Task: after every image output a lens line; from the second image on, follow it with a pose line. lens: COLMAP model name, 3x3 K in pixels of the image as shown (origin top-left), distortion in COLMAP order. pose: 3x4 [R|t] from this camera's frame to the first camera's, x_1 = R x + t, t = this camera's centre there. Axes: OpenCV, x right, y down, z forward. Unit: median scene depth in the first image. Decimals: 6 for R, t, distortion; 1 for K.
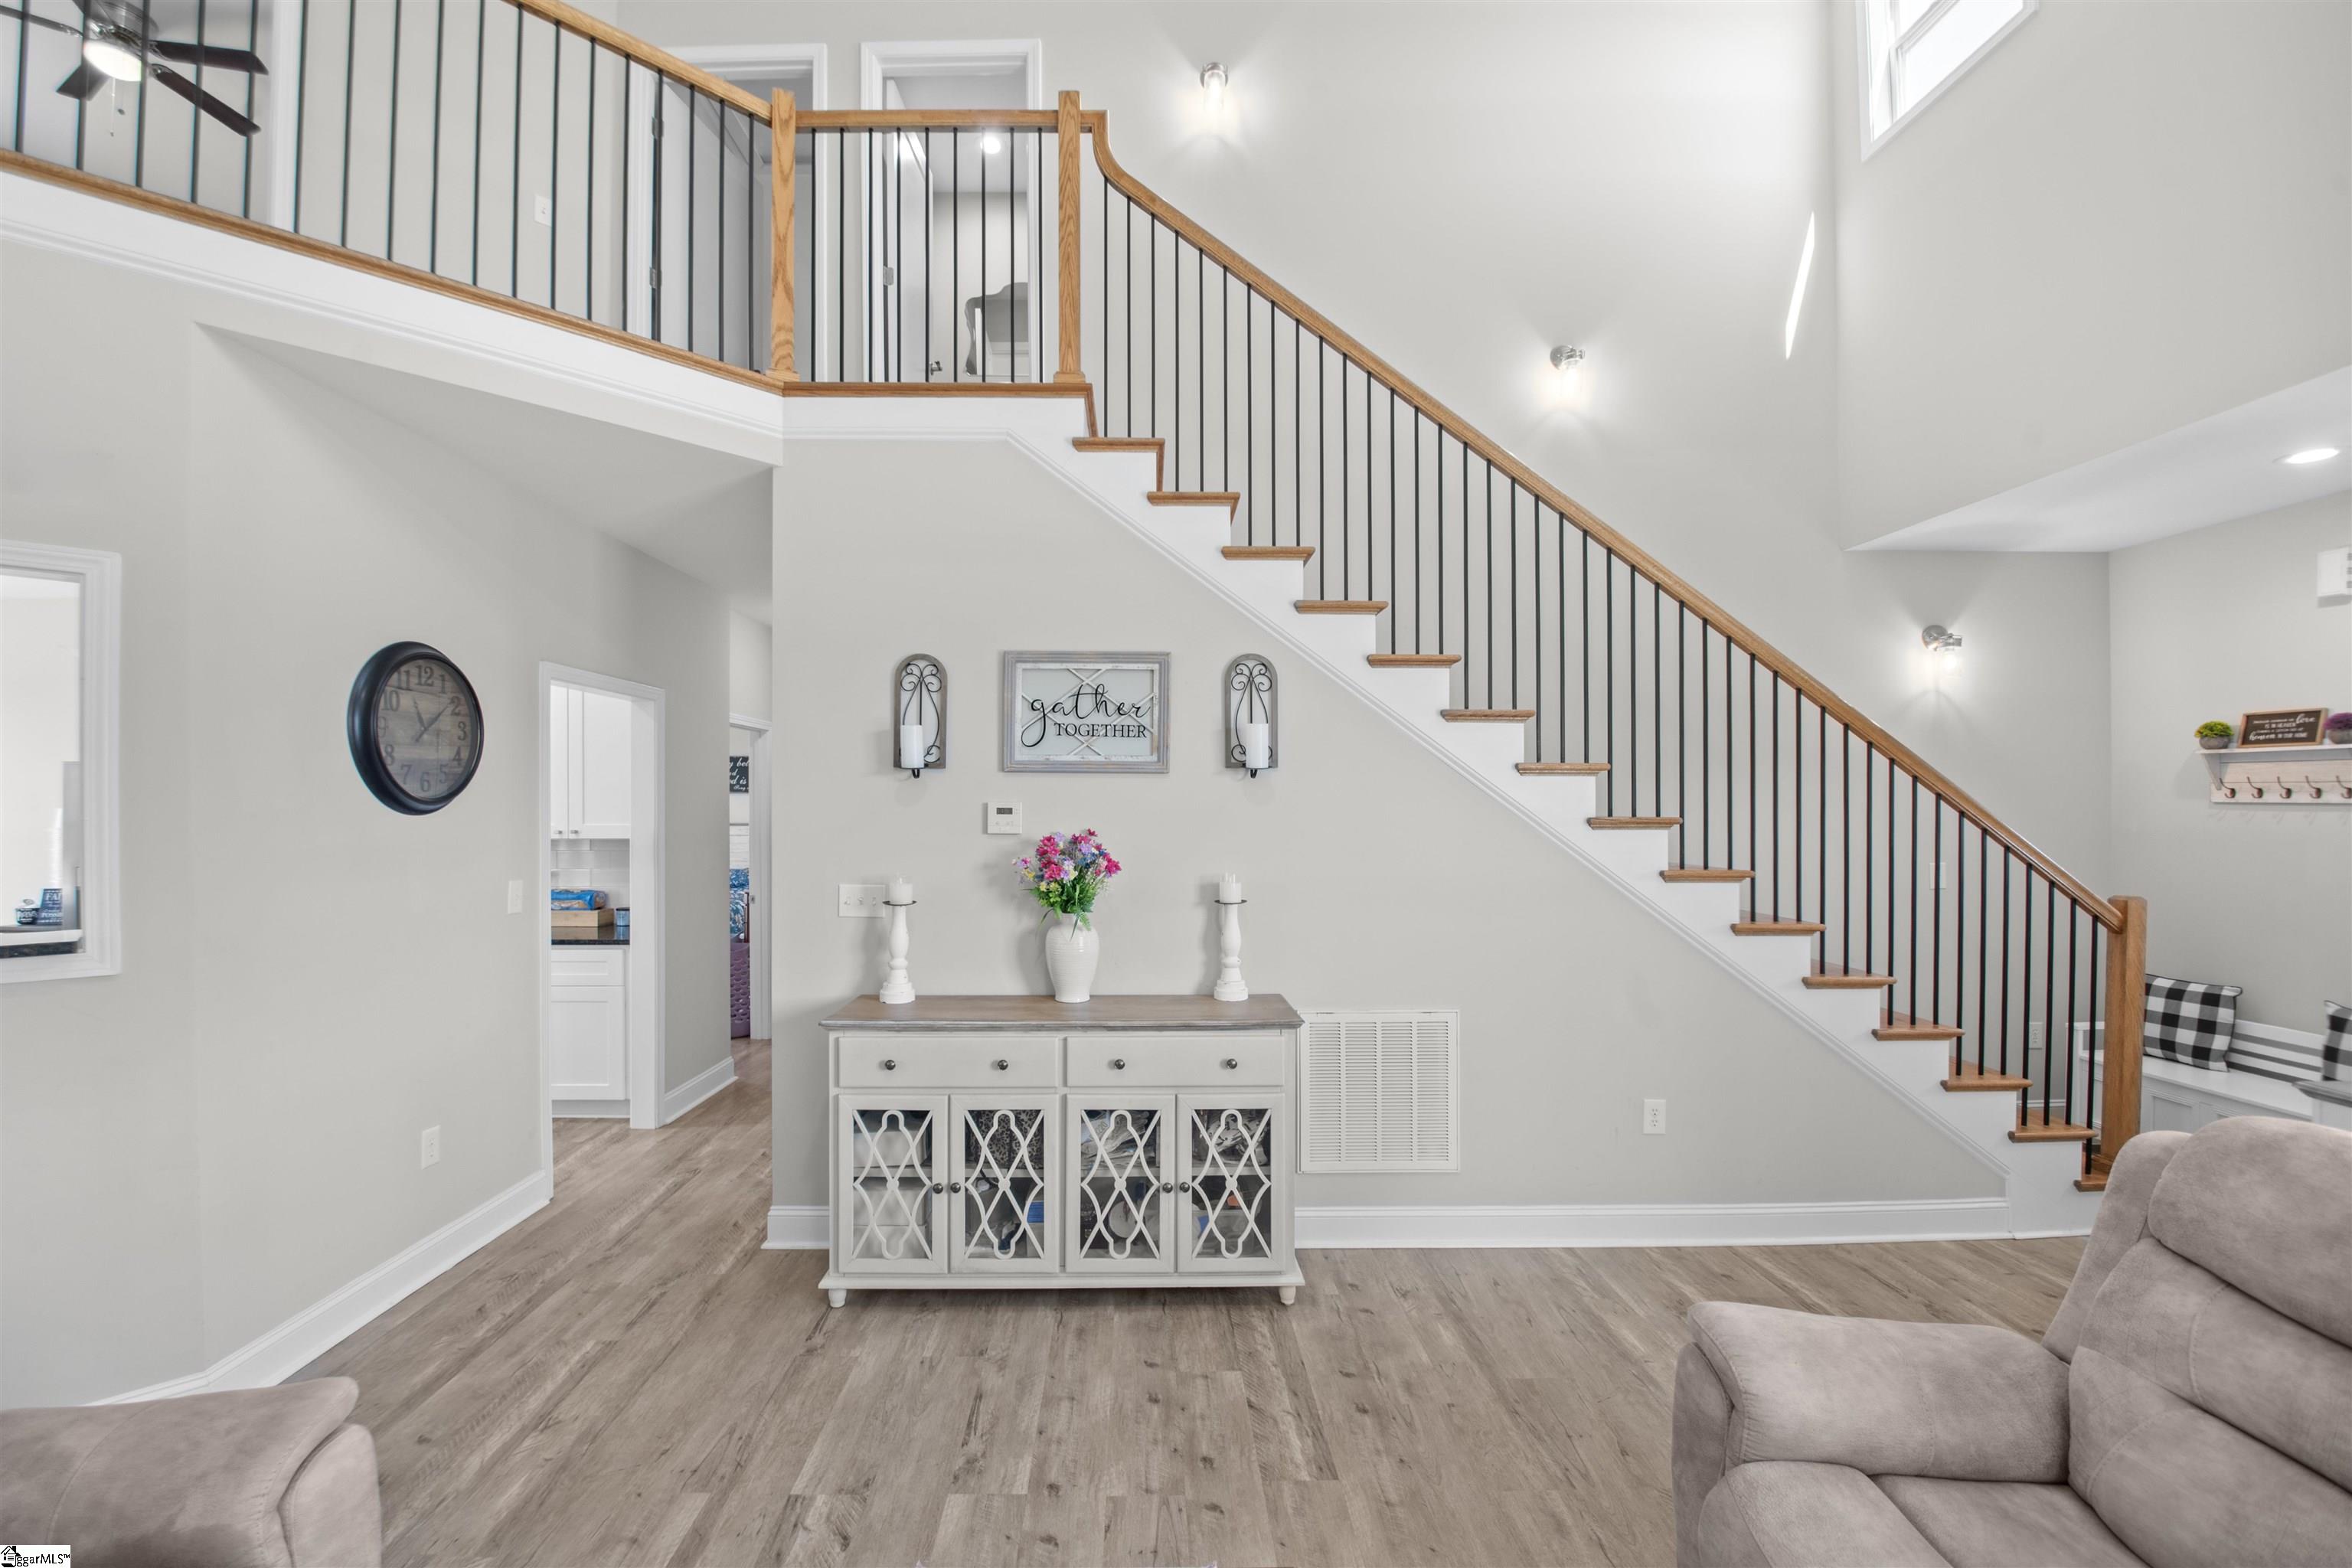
lens RADIAL K [[954.4, 0, 1144.0], [0, 954.4, 813.4], [0, 0, 1]] dist [-0.021349, -0.003664]
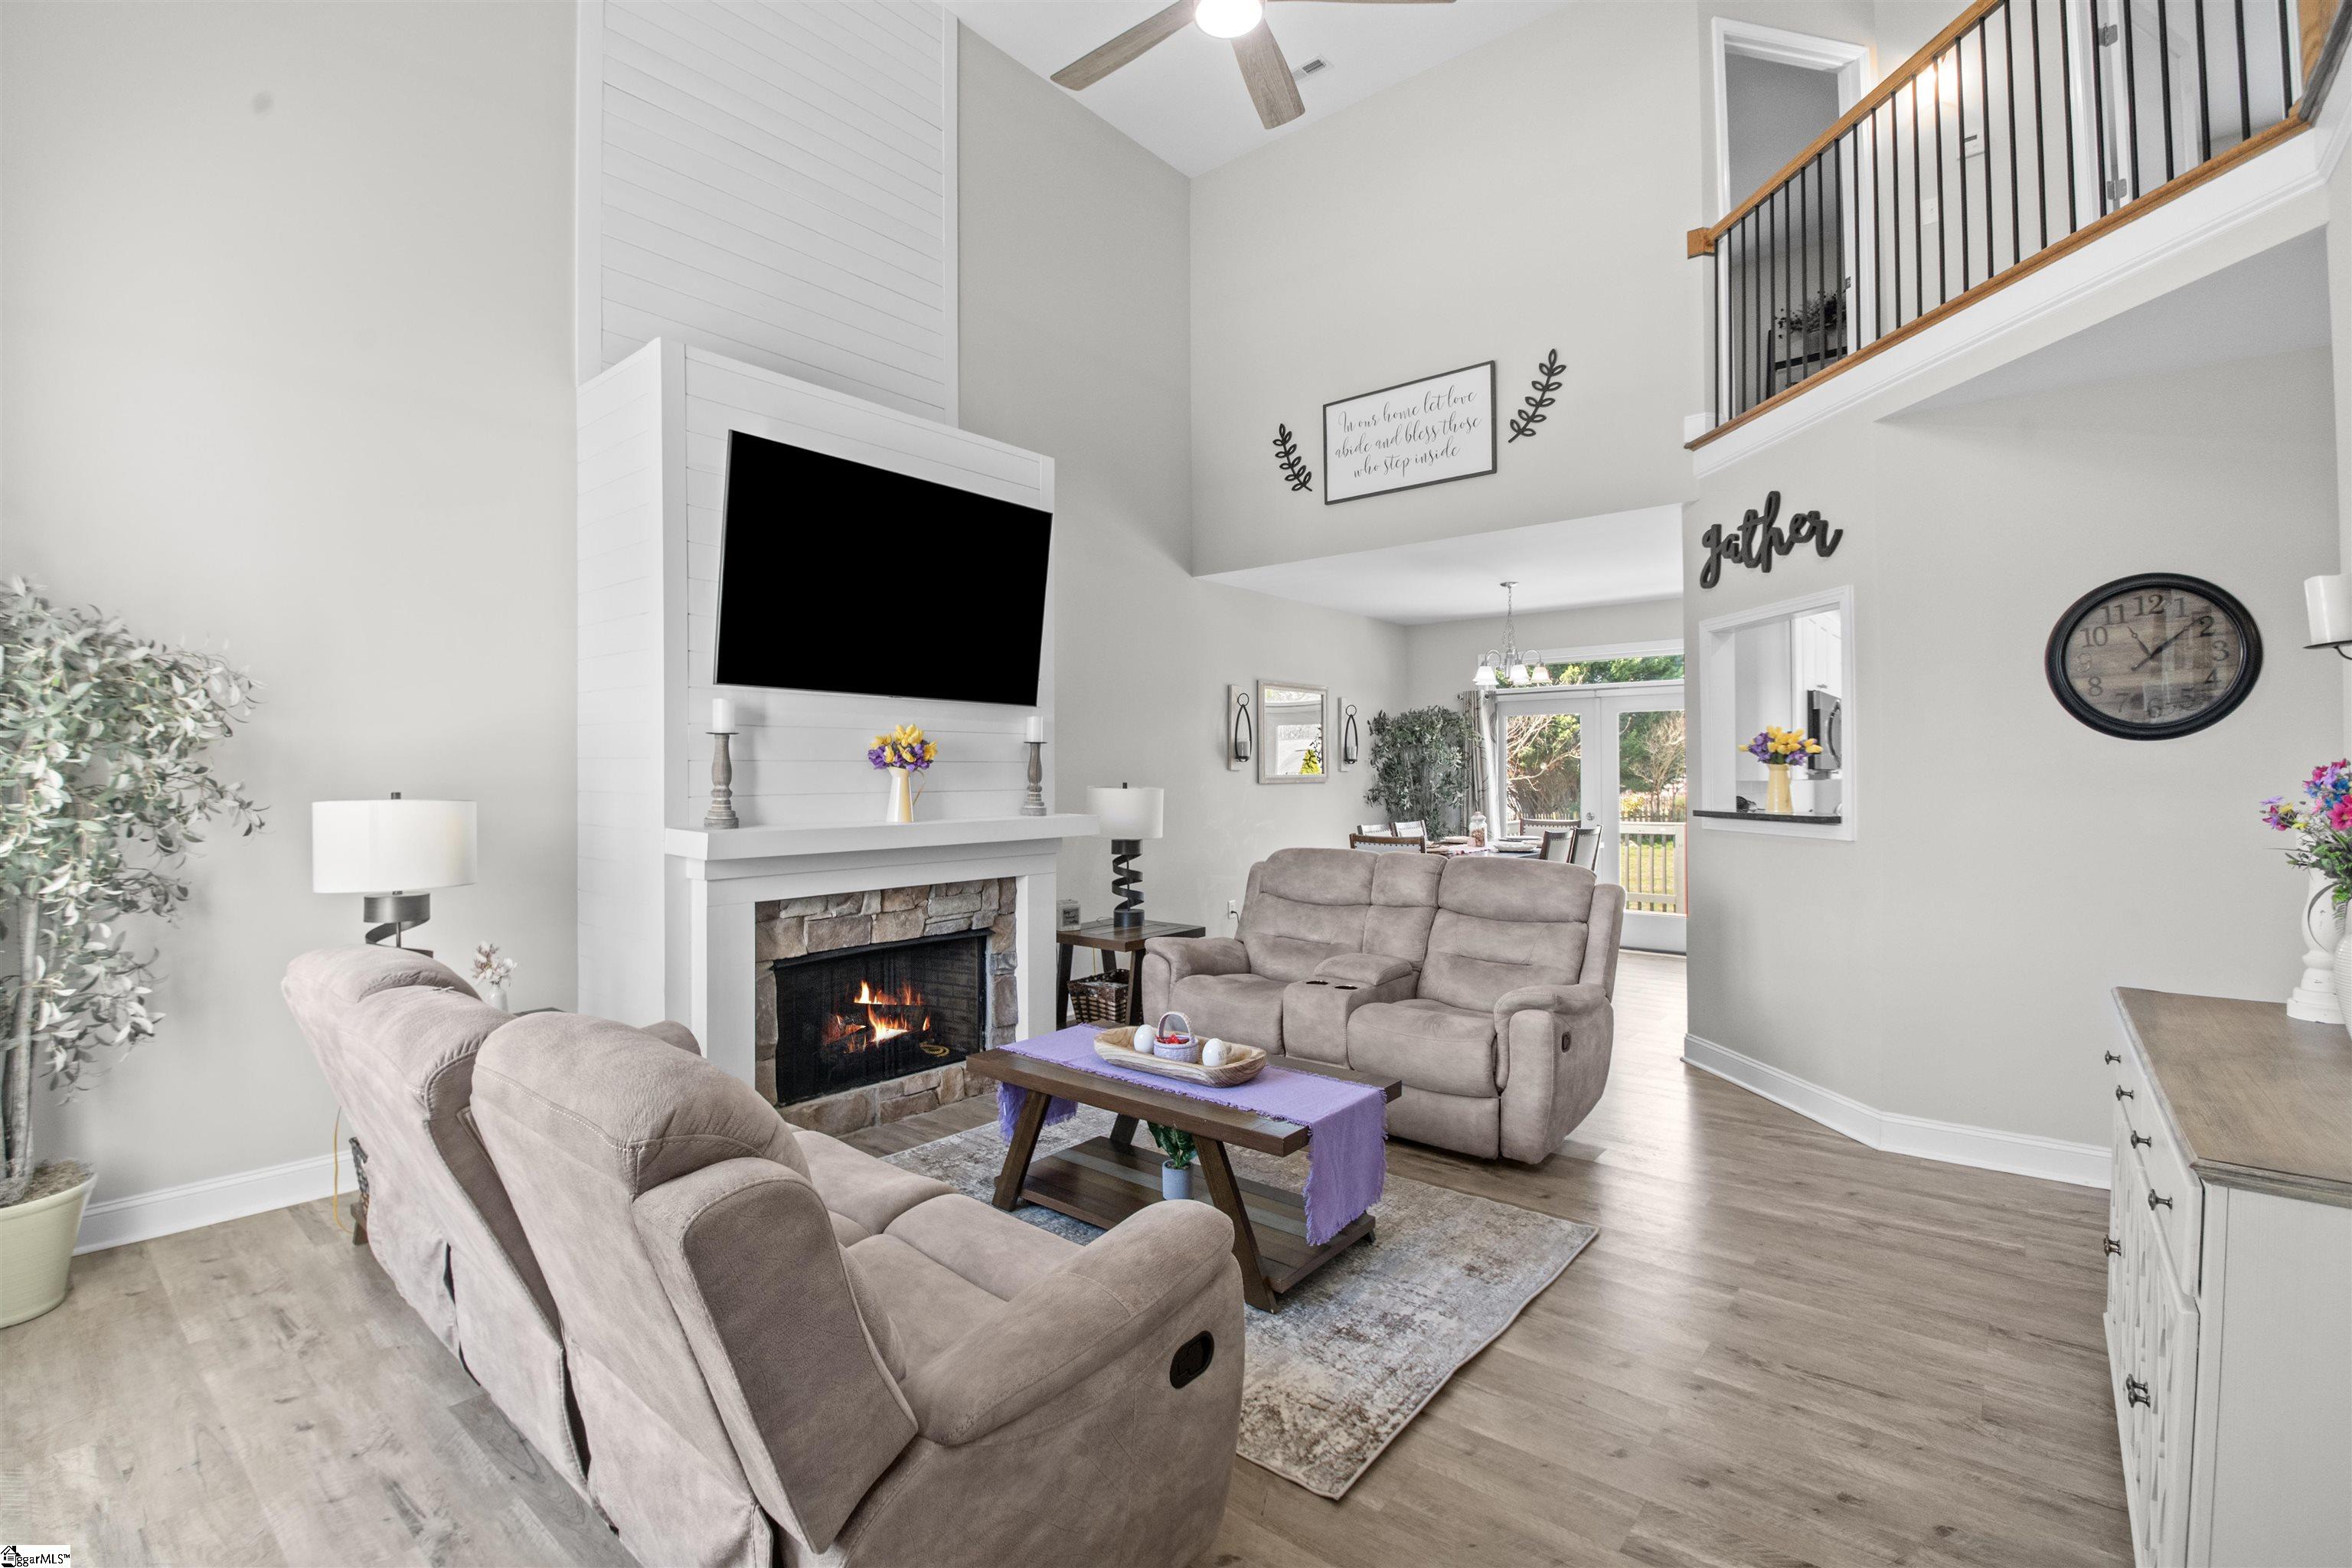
lens RADIAL K [[1052.3, 0, 1135.9], [0, 1052.3, 764.0], [0, 0, 1]] dist [-0.018619, -0.006352]
pose [[-0.653582, -0.004014, -0.756845, 0.757952], [0.000424, 0.999984, -0.005669, 0.032155], [0.756856, -0.004026, -0.653569, 0.841613]]
